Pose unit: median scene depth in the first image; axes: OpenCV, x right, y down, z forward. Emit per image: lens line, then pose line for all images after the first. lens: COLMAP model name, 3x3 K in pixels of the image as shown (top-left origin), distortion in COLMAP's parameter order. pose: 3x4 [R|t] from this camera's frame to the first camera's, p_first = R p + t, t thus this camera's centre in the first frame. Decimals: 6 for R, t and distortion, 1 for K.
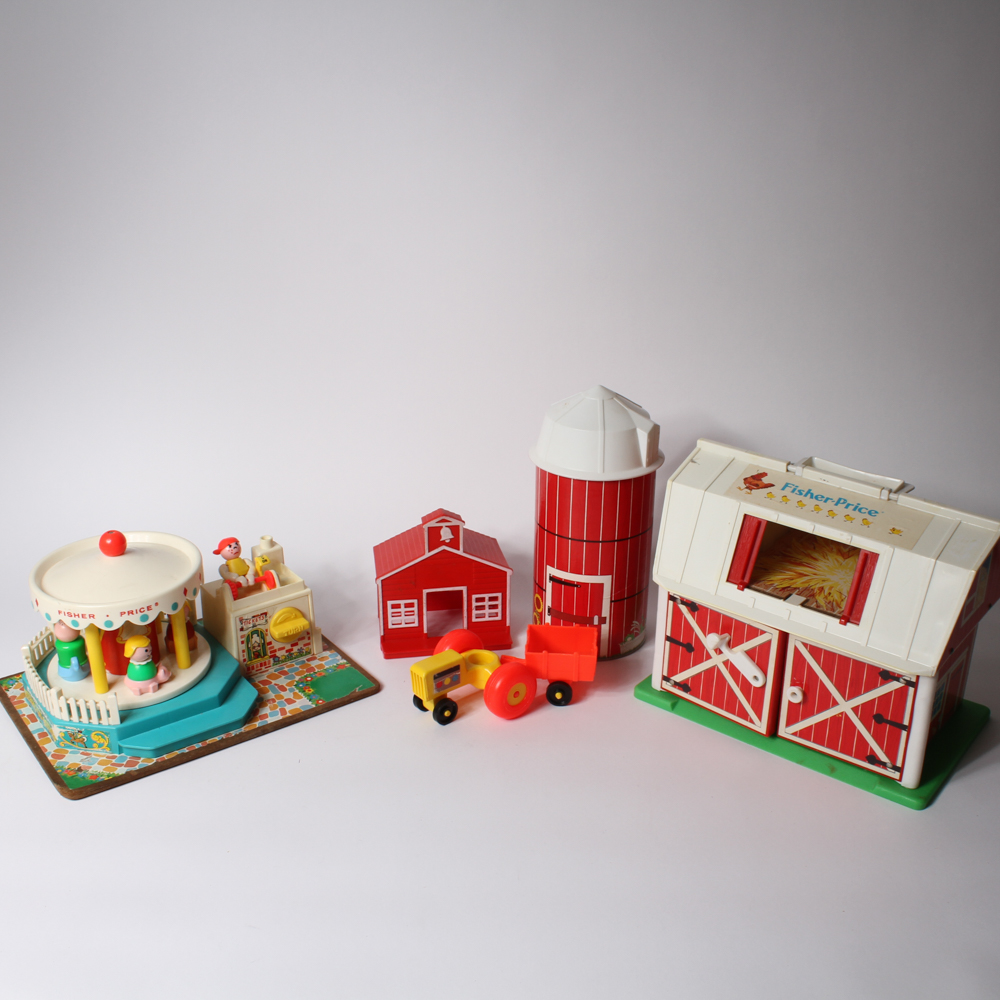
lens RADIAL K [[1276.2, 0, 500.0], [0, 1276.2, 500.0], [0, 0, 1]] dist [-0.125239, 0.028160]
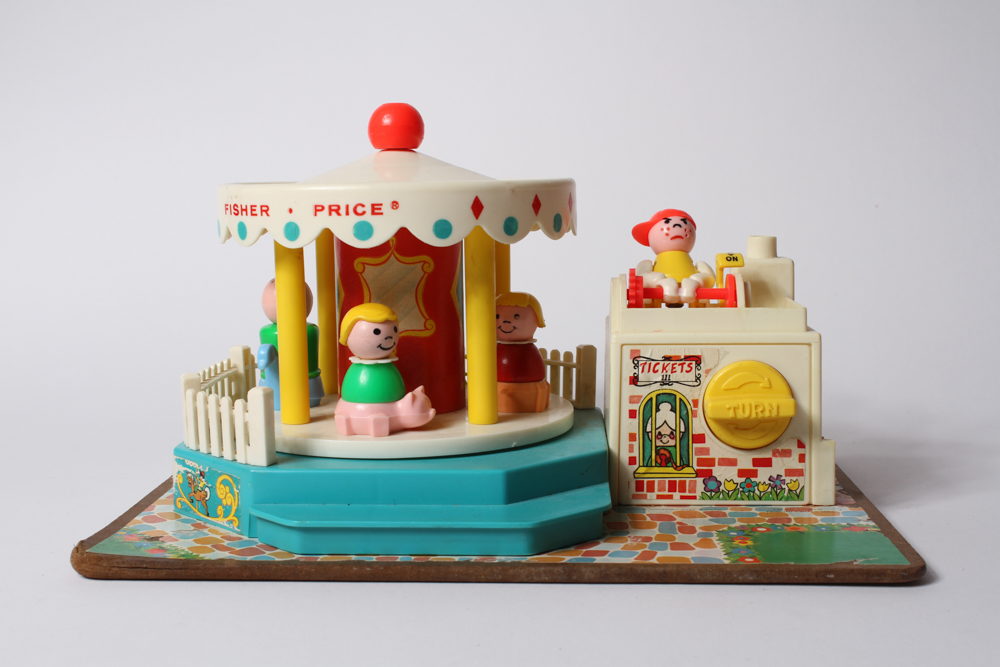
lens RADIAL K [[1413.2, 0, 500.0], [0, 1413.2, 333.5], [0, 0, 1]] dist [-0.019335, -0.009141]
pose [[0.787008, 0.072838, -0.612628, 0.055621], [-0.242454, 0.949626, -0.198562, 0.192407], [0.567304, 0.304804, 0.765023, 0.592280]]
